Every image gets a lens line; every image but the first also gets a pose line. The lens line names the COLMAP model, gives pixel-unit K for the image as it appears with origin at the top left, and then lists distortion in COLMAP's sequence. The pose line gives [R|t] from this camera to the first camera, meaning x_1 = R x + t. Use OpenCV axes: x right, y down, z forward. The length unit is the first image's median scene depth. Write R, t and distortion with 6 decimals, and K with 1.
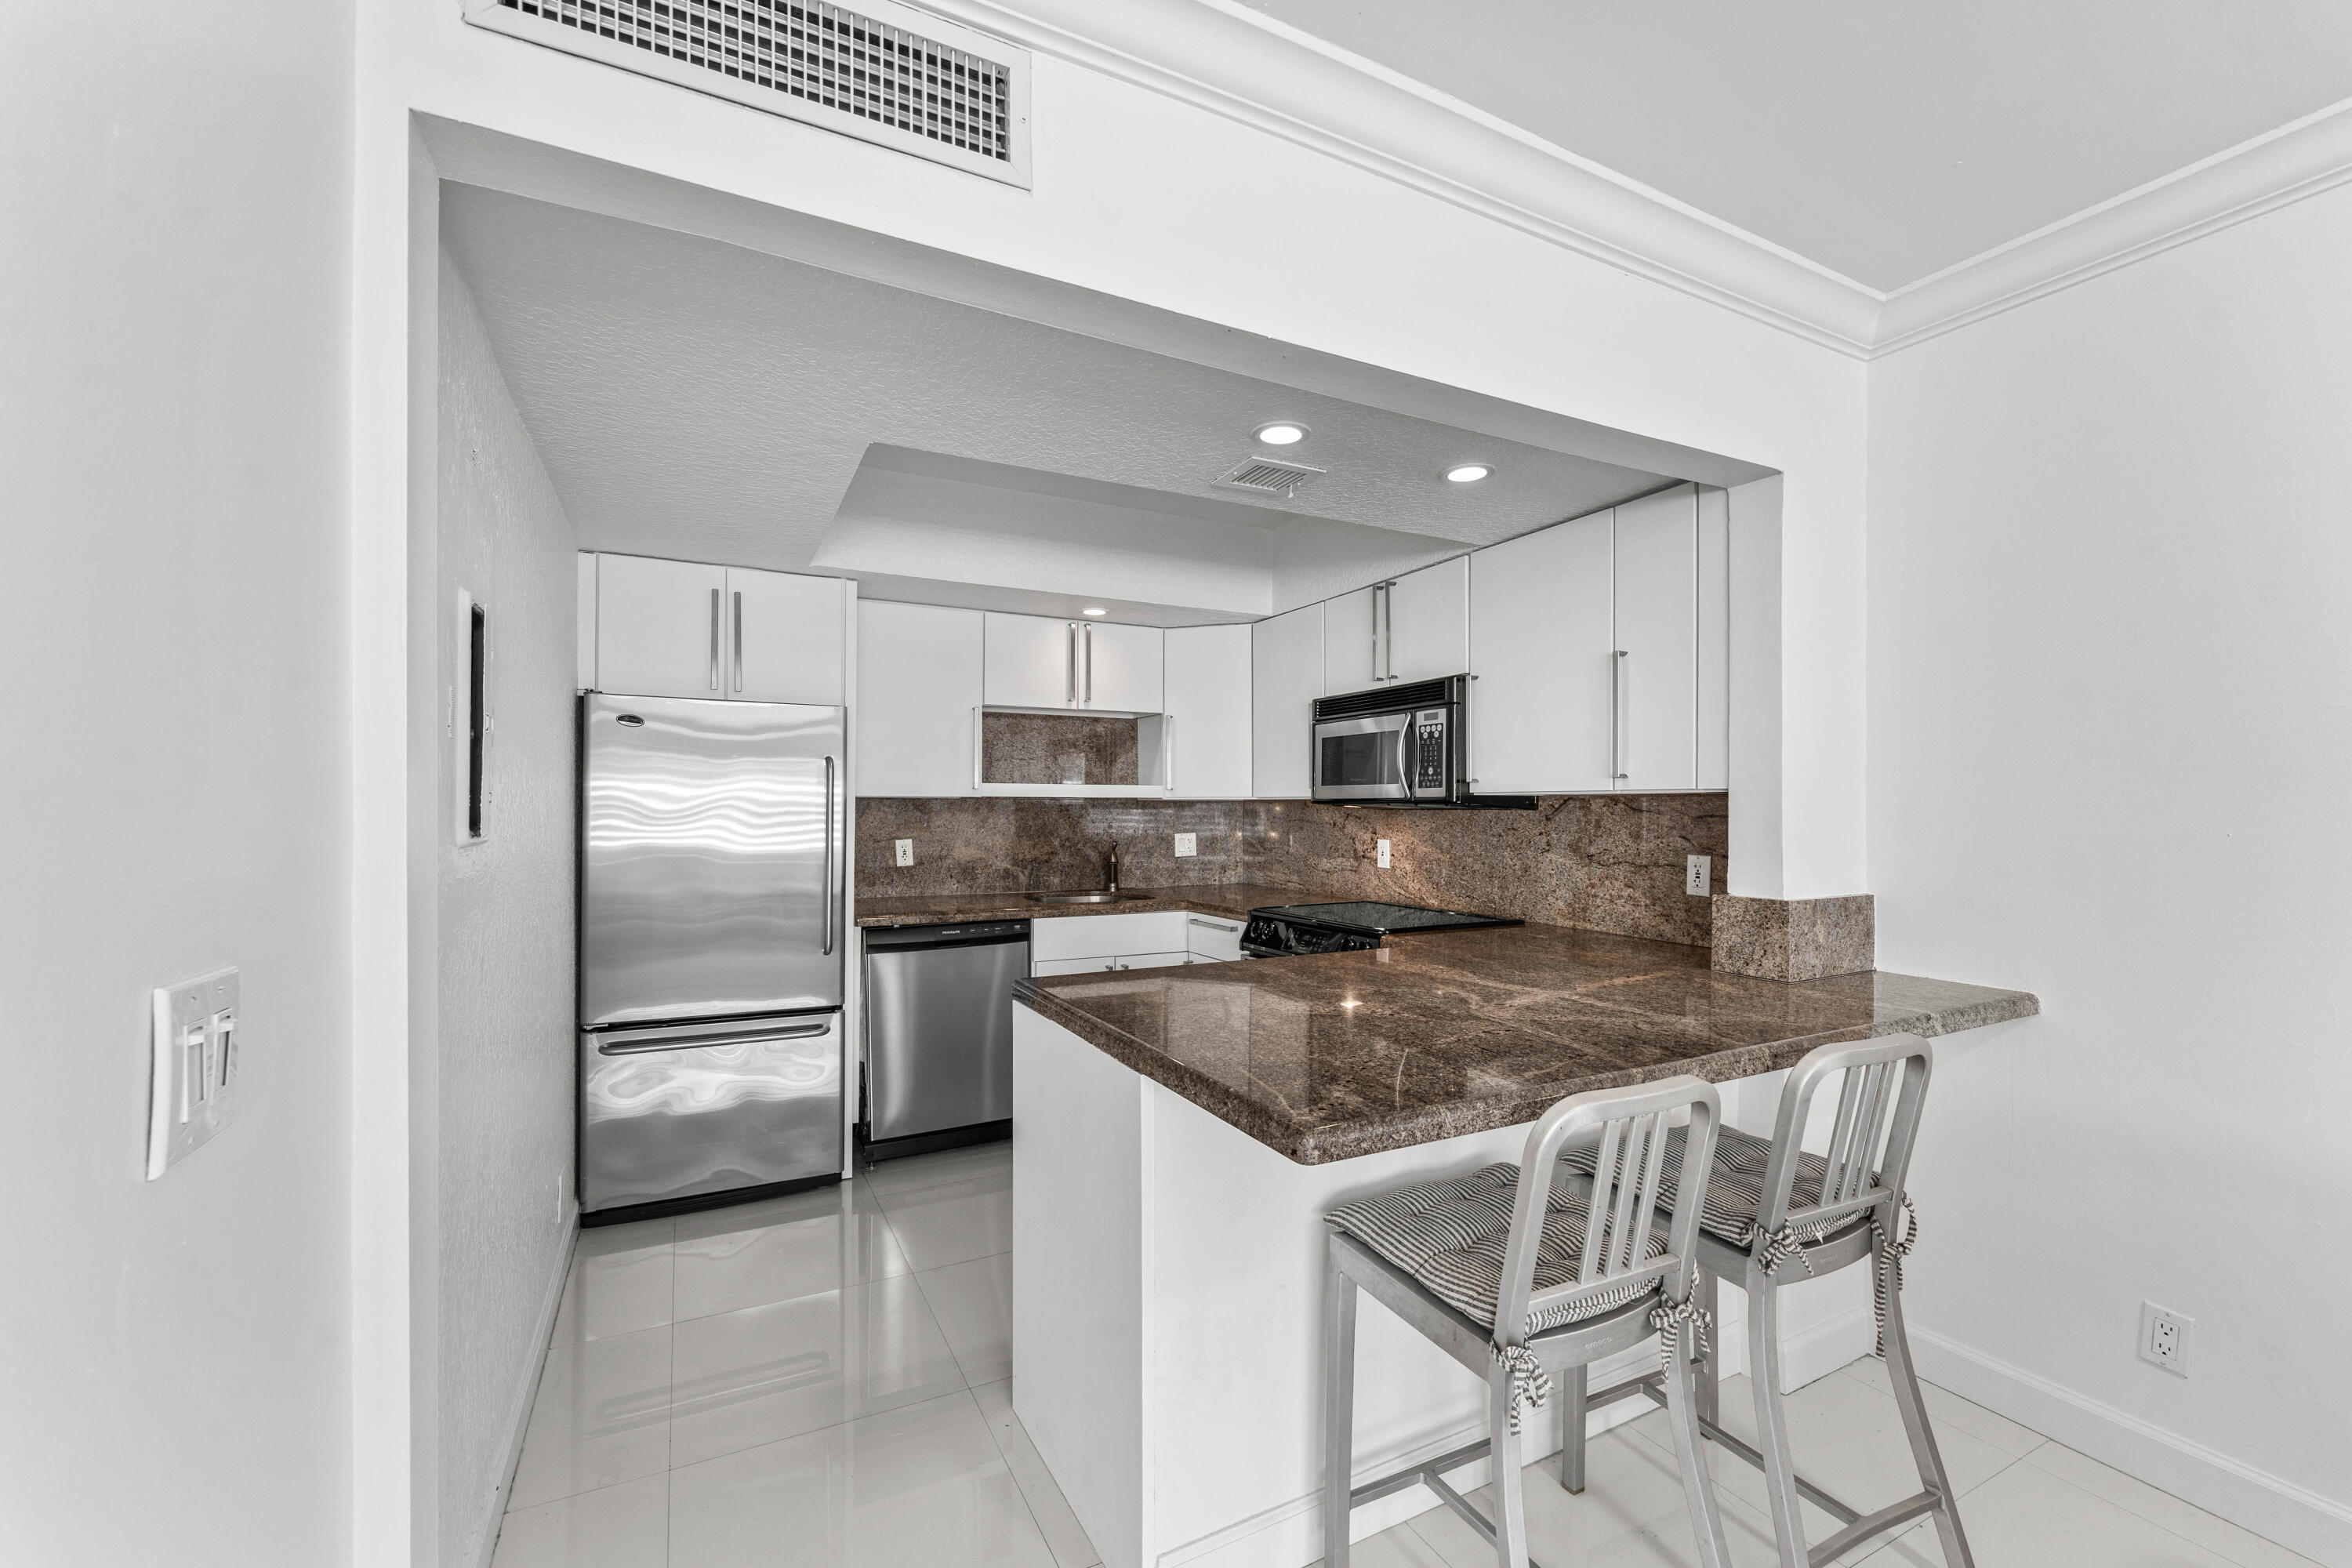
lens RADIAL K [[959.1, 0, 1178.0], [0, 959.1, 807.3], [0, 0, 1]] dist [-0.002863, -0.000533]
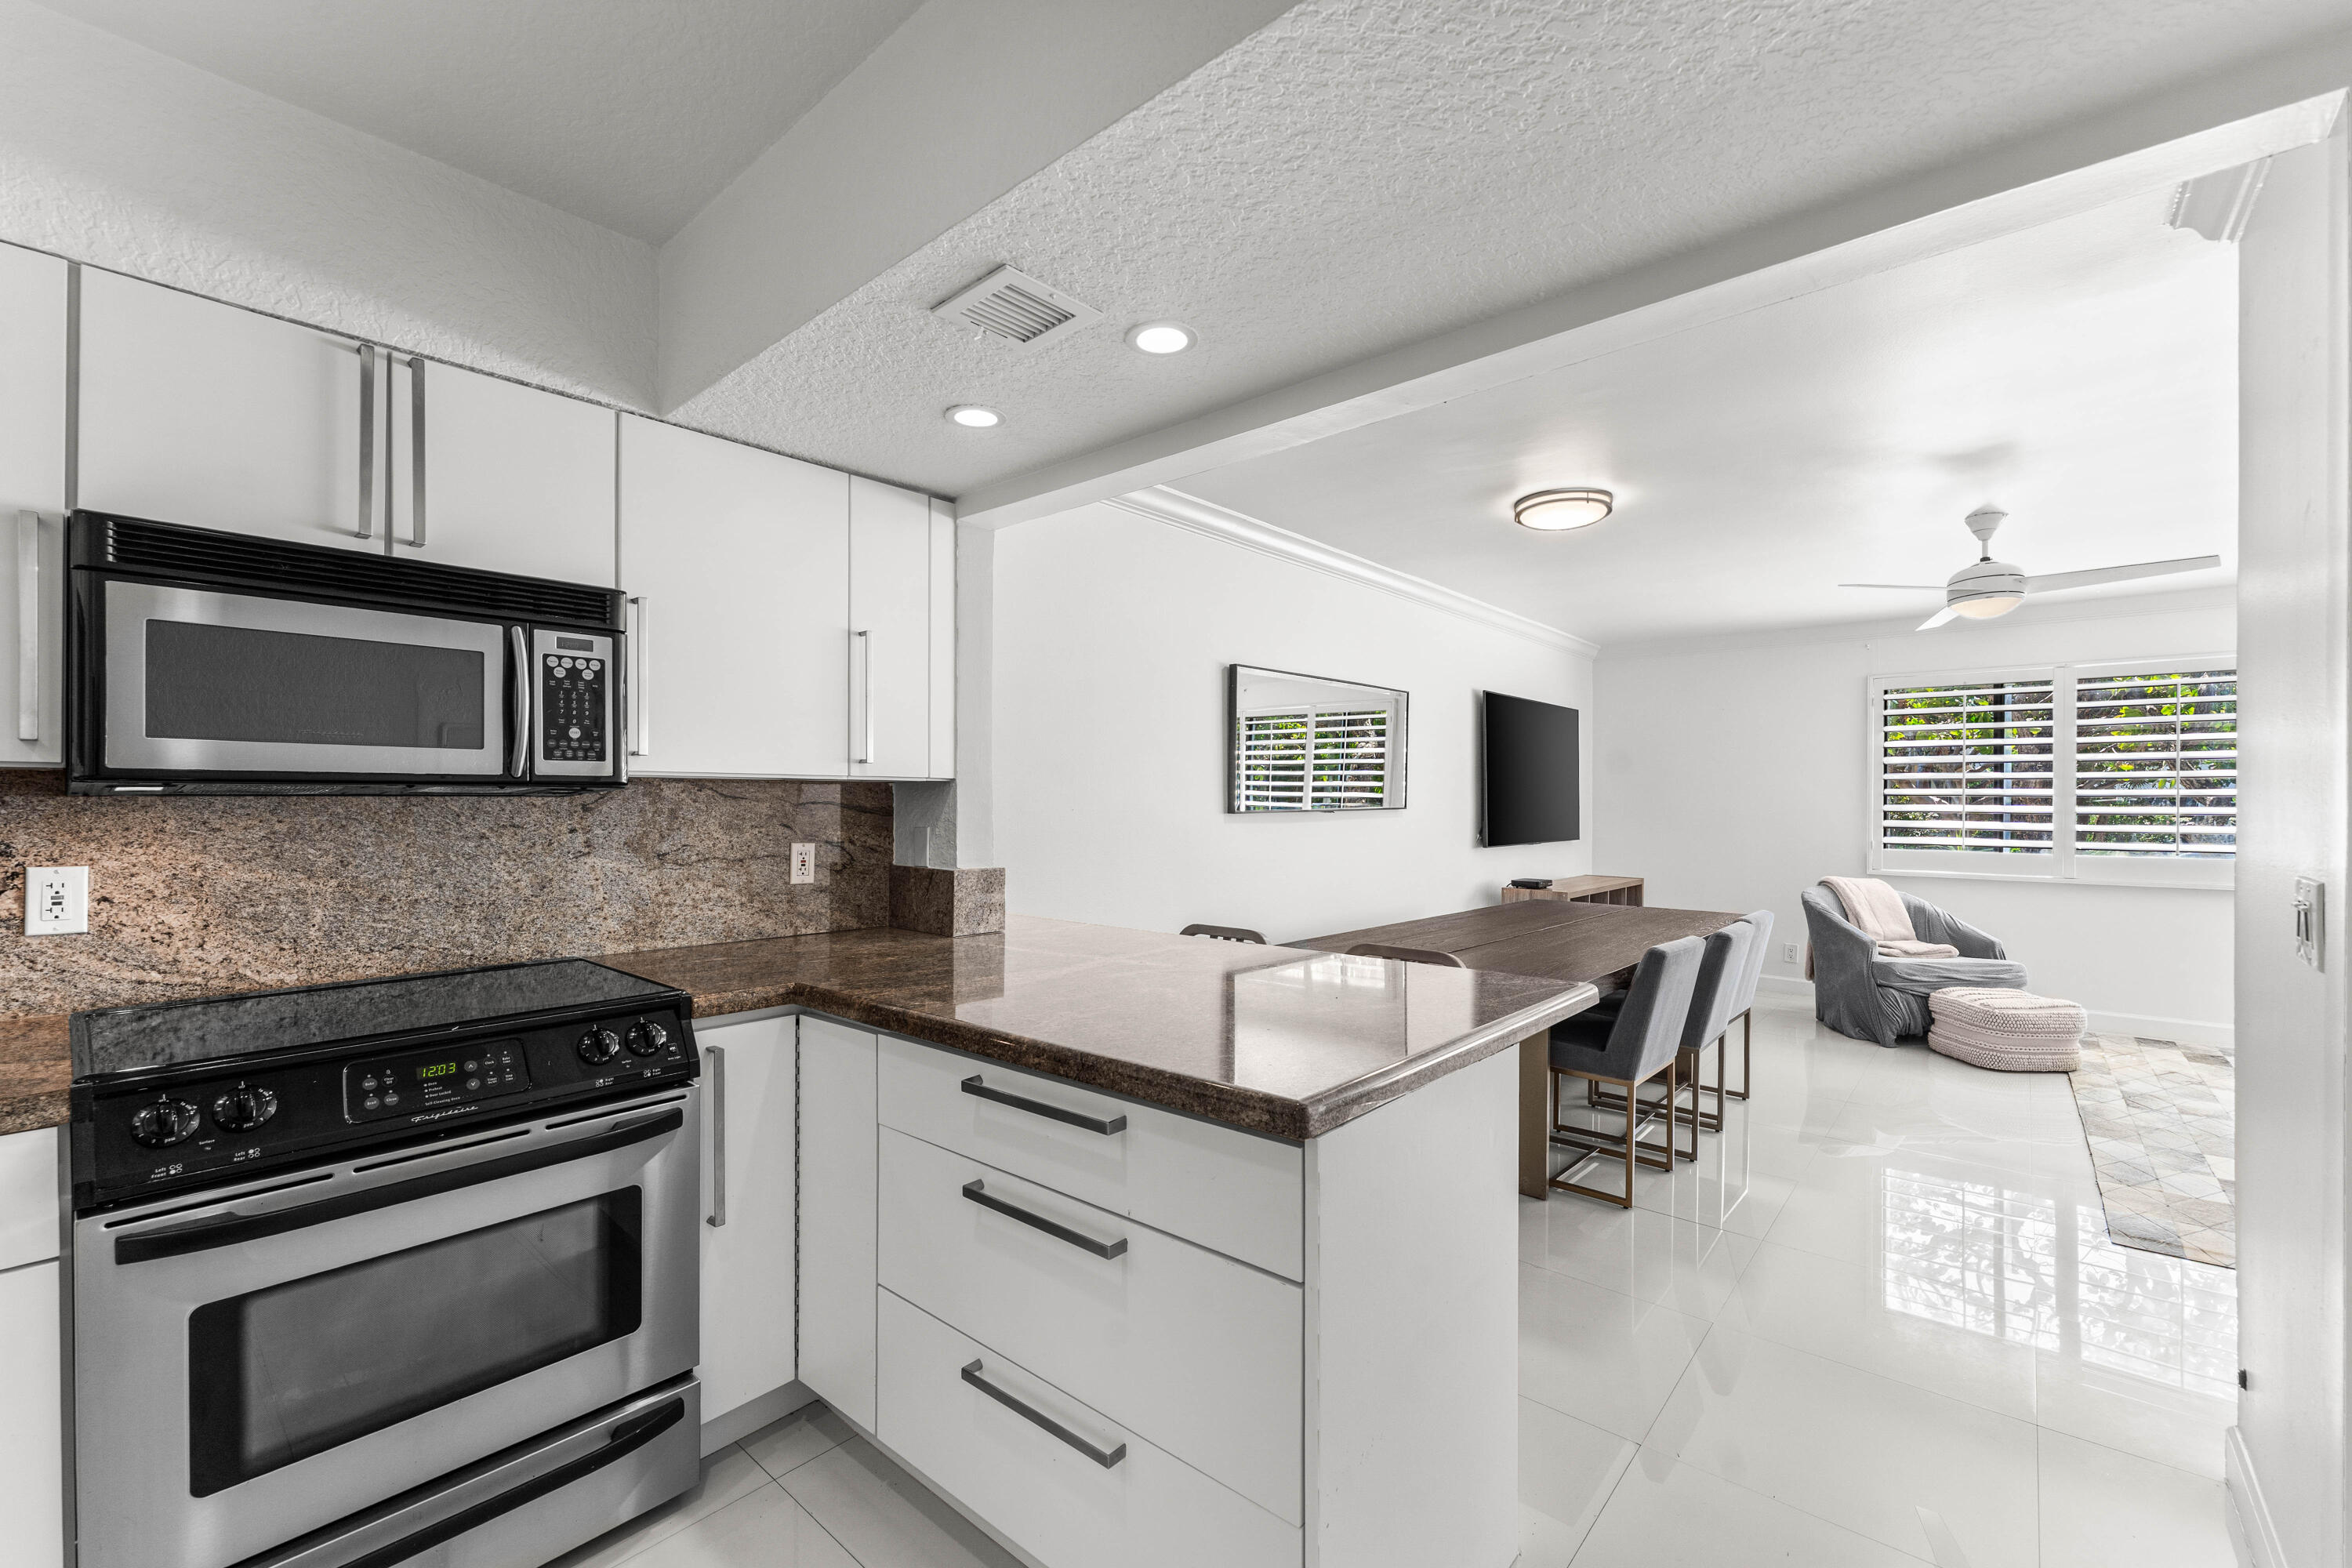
lens RADIAL K [[959.1, 0, 1171.8], [0, 959.1, 796.6], [0, 0, 1]] dist [-0.002863, -0.000533]
pose [[-0.365130, 0.001122, 0.930956, -0.388228], [-0.001425, 0.999997, -0.001764, 0.002895], [-0.930955, -0.001970, -0.365127, 0.758269]]
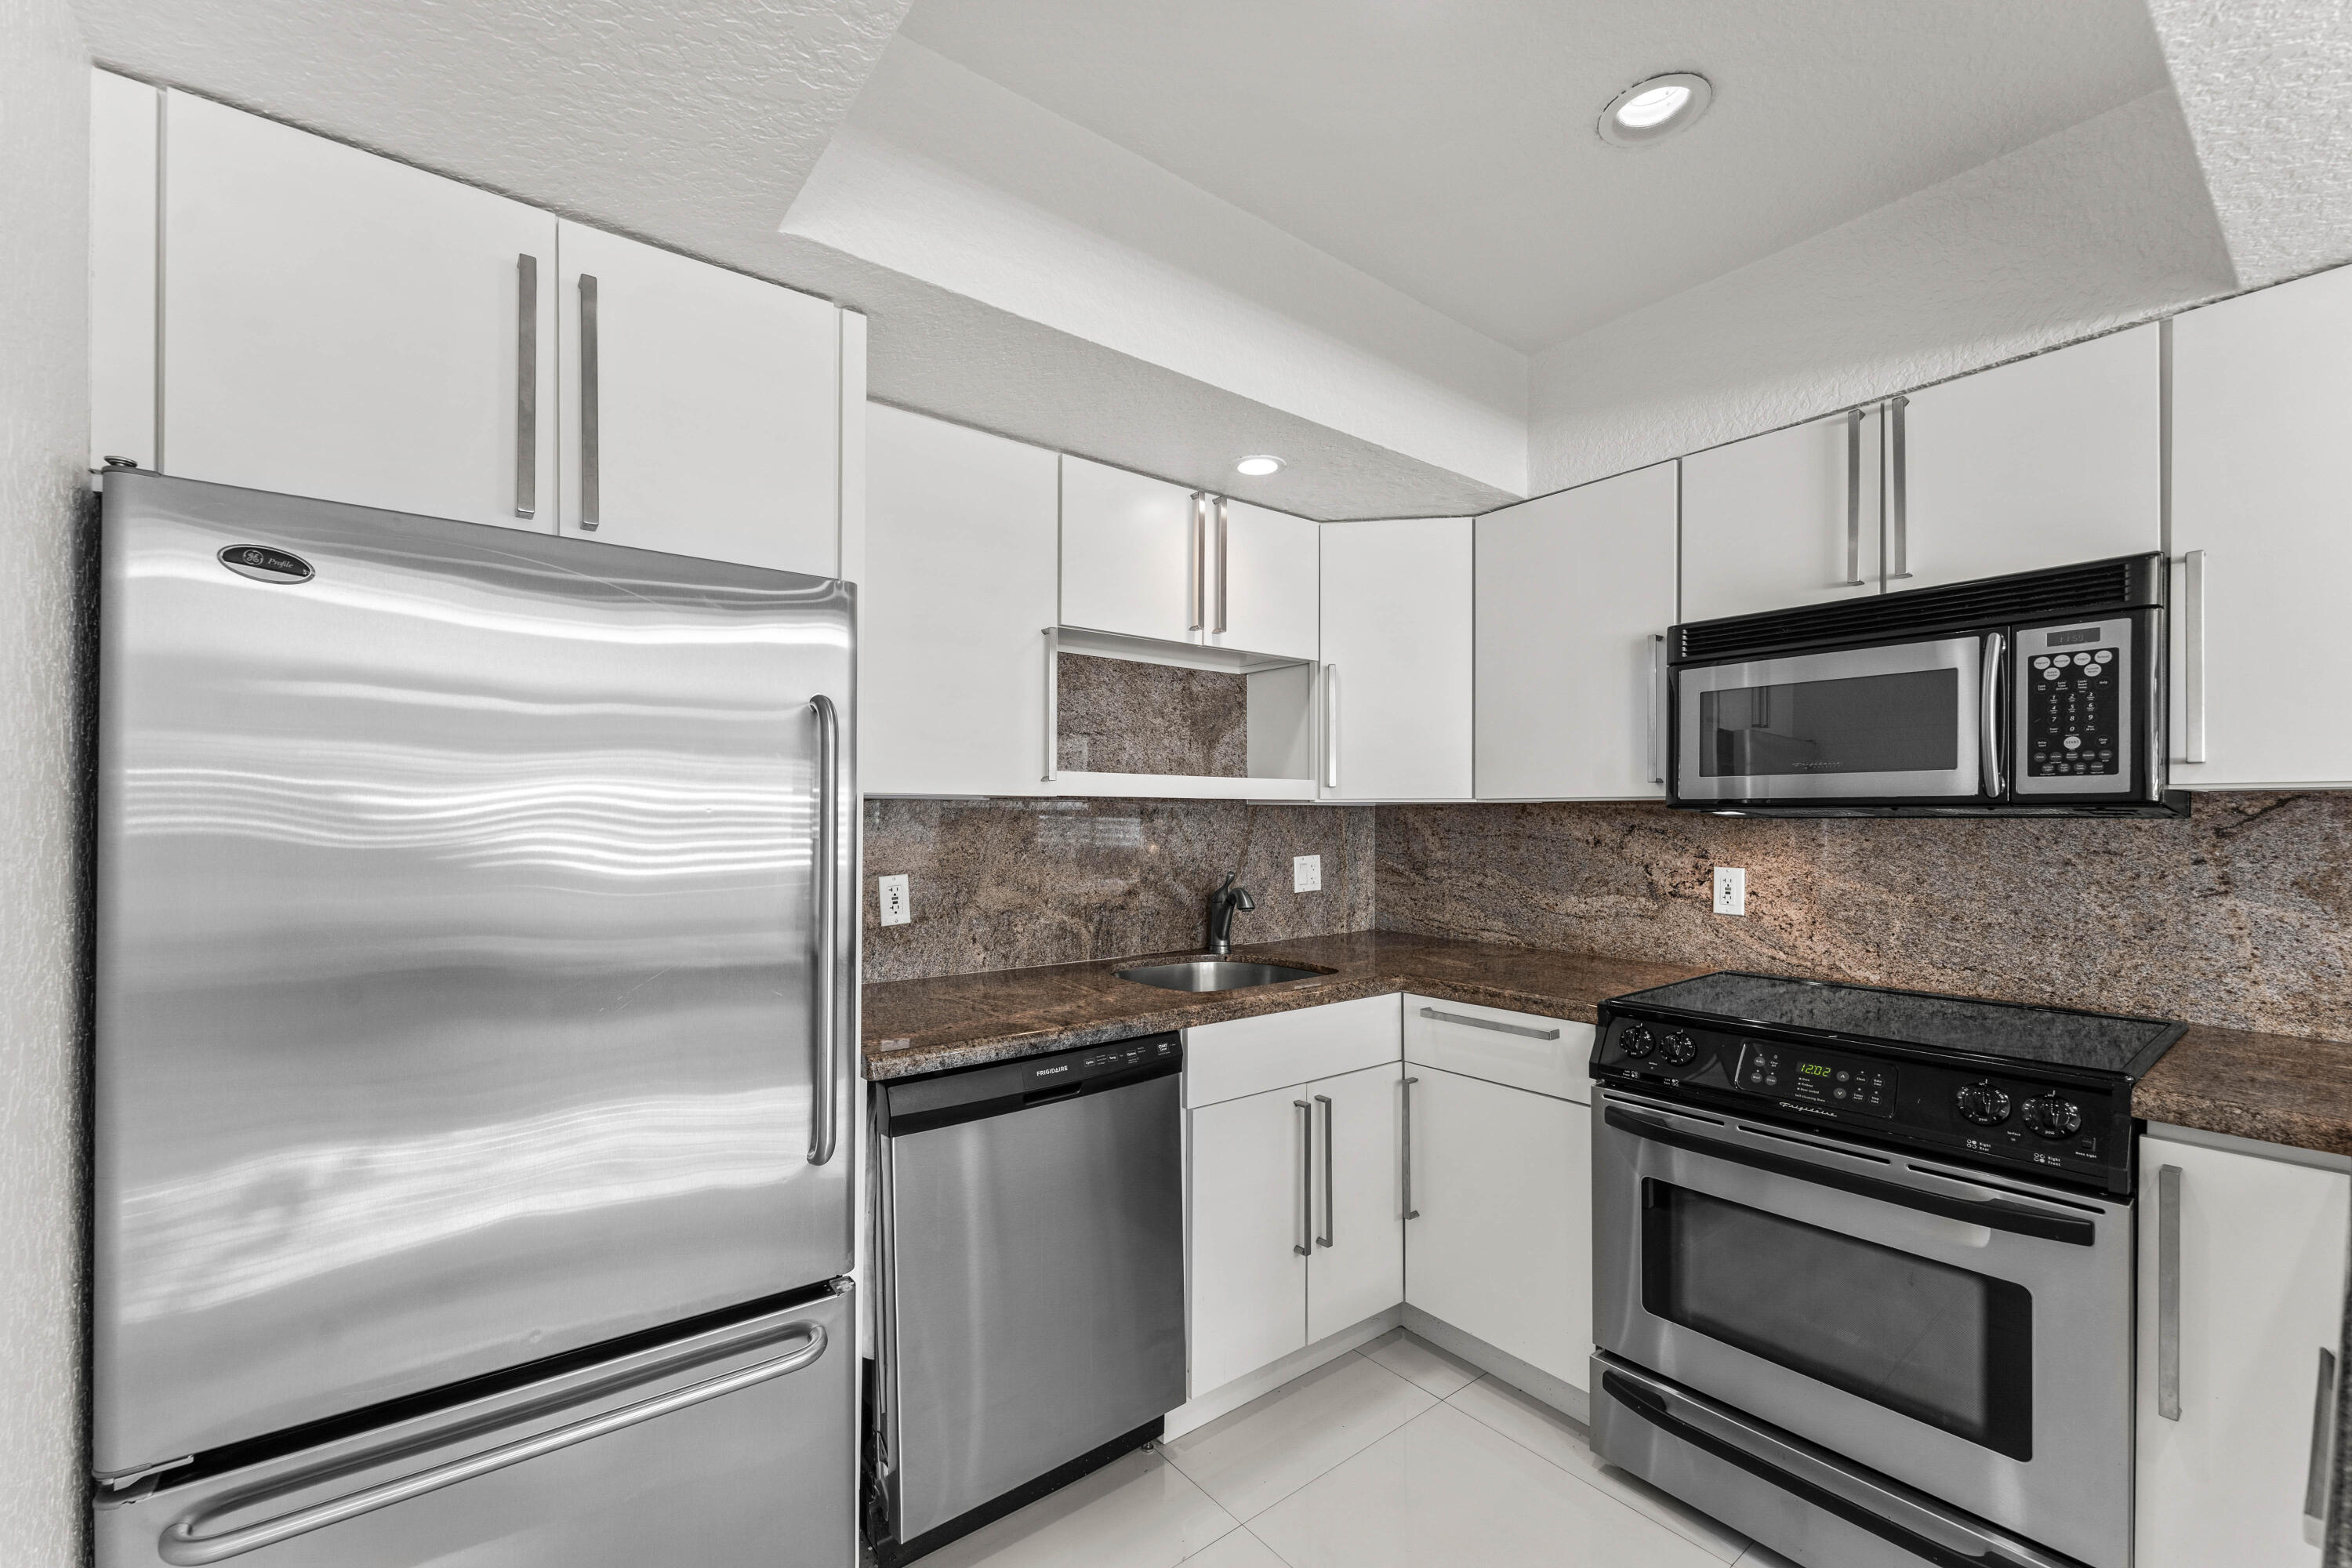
lens RADIAL K [[959.1, 0, 1167.6], [0, 959.1, 817.9], [0, 0, 1]] dist [-0.002863, -0.000533]
pose [[0.982861, -0.001475, 0.184343, -0.268725], [0.001279, 0.999998, 0.001180, 0.001071], [-0.184344, -0.000924, 0.982861, 0.511344]]
